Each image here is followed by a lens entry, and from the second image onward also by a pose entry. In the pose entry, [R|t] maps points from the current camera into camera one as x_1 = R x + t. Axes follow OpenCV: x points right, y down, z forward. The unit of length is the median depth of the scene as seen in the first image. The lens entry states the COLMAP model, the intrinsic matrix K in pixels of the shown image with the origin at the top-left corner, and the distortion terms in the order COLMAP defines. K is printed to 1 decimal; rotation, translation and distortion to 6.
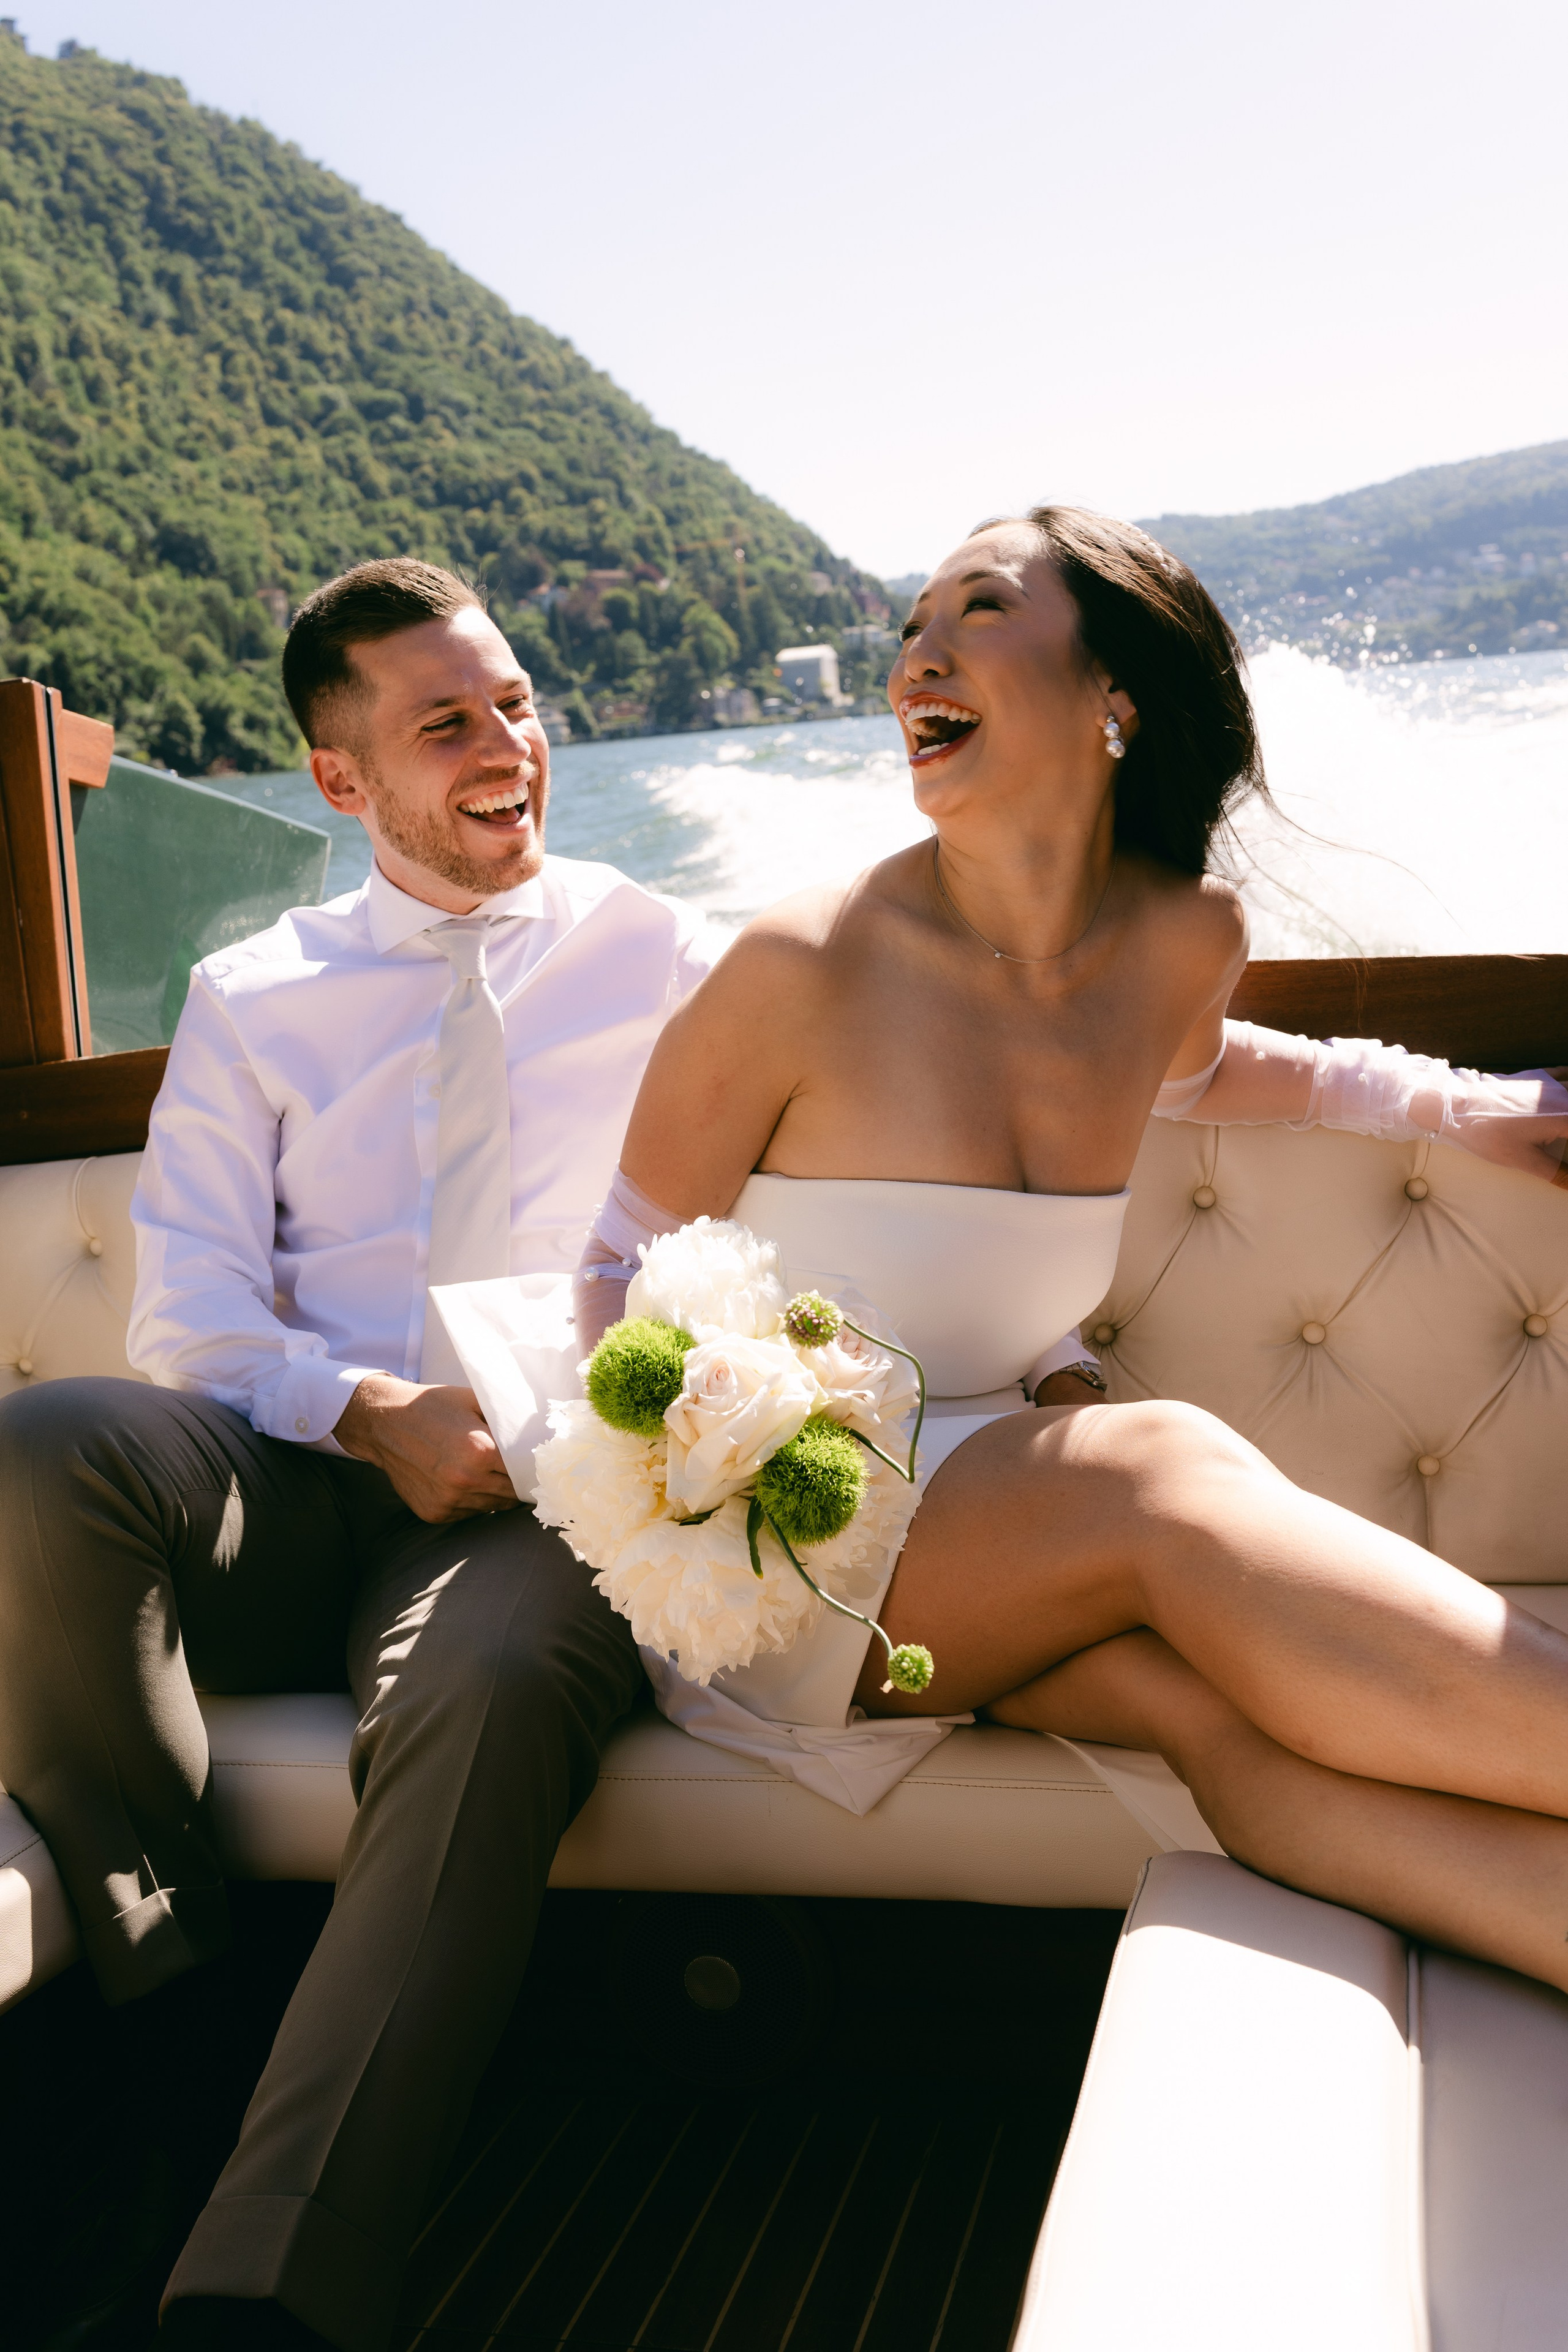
lens RADIAL K [[2177.0, 0, 777.7], [0, 2177.0, 1184.8], [0, 0, 1]] dist [-0.010047, -0.025819]
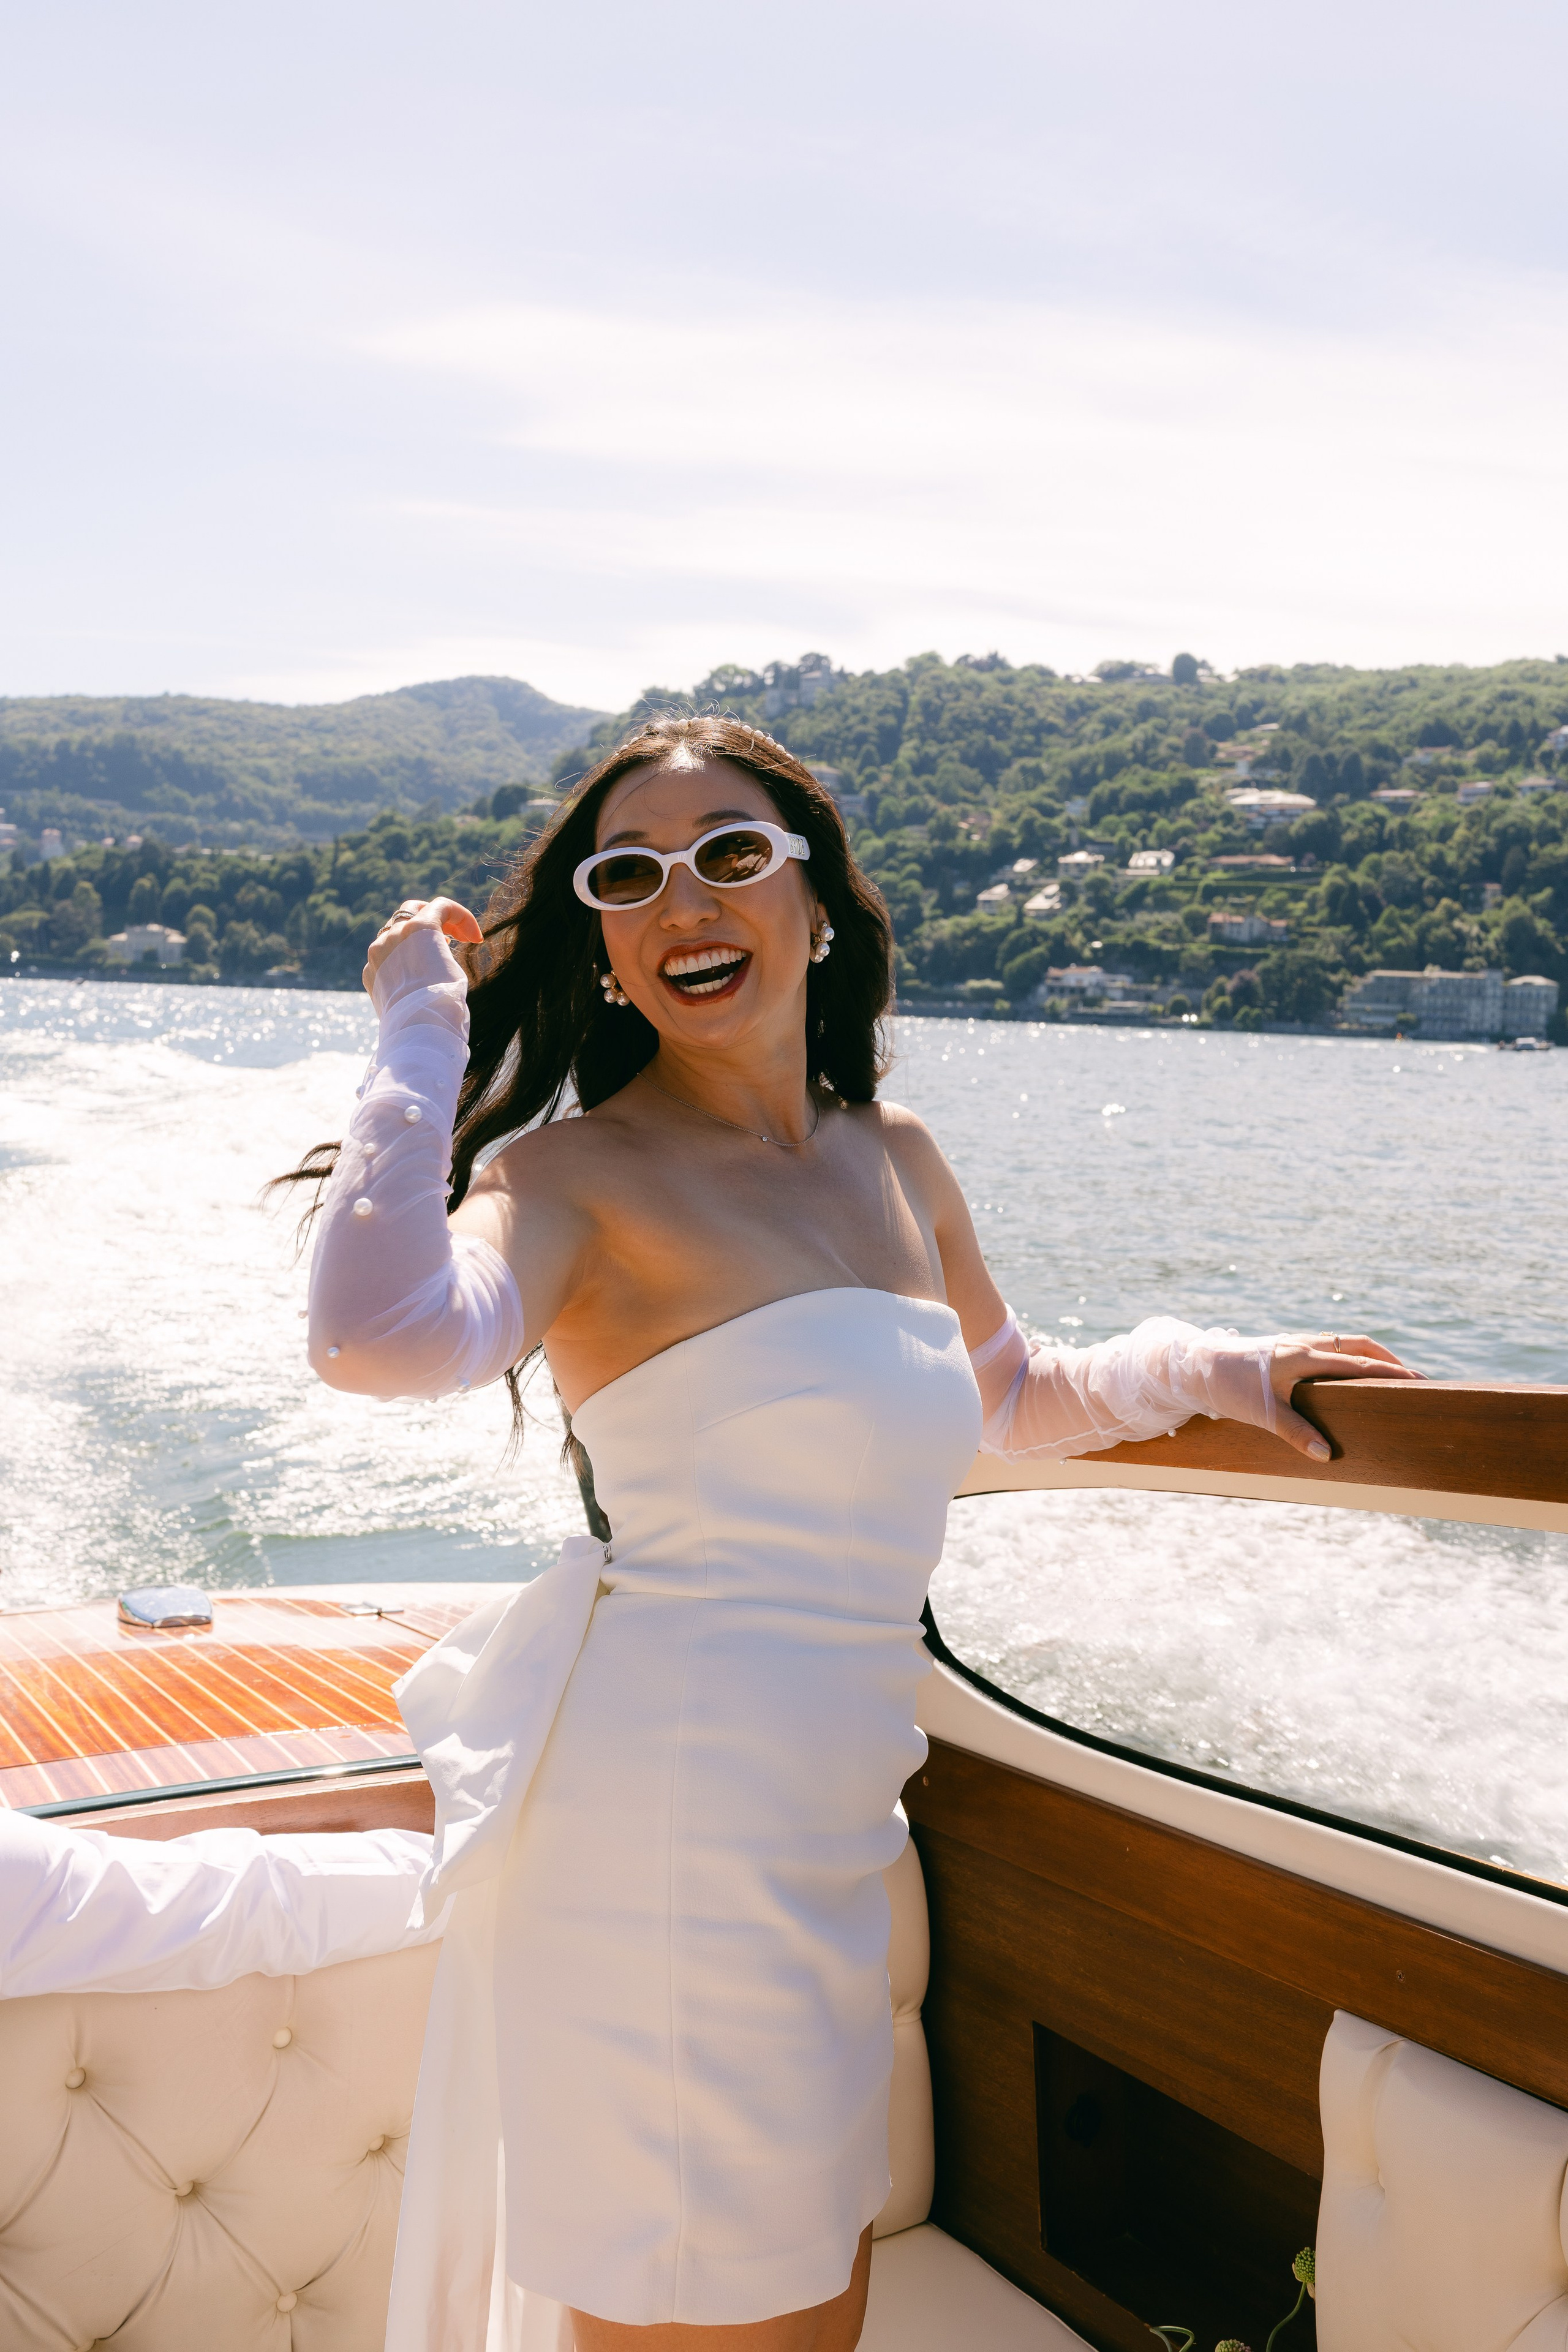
lens RADIAL K [[2177.0, 0, 777.7], [0, 2177.0, 1184.8], [0, 0, 1]] dist [-0.010047, -0.025819]
pose [[0.764259, 0.065295, 0.641596, 0.115945], [0.029417, 0.990296, -0.135823, -0.103609], [-0.644238, 0.122677, 0.754922, 0.436866]]
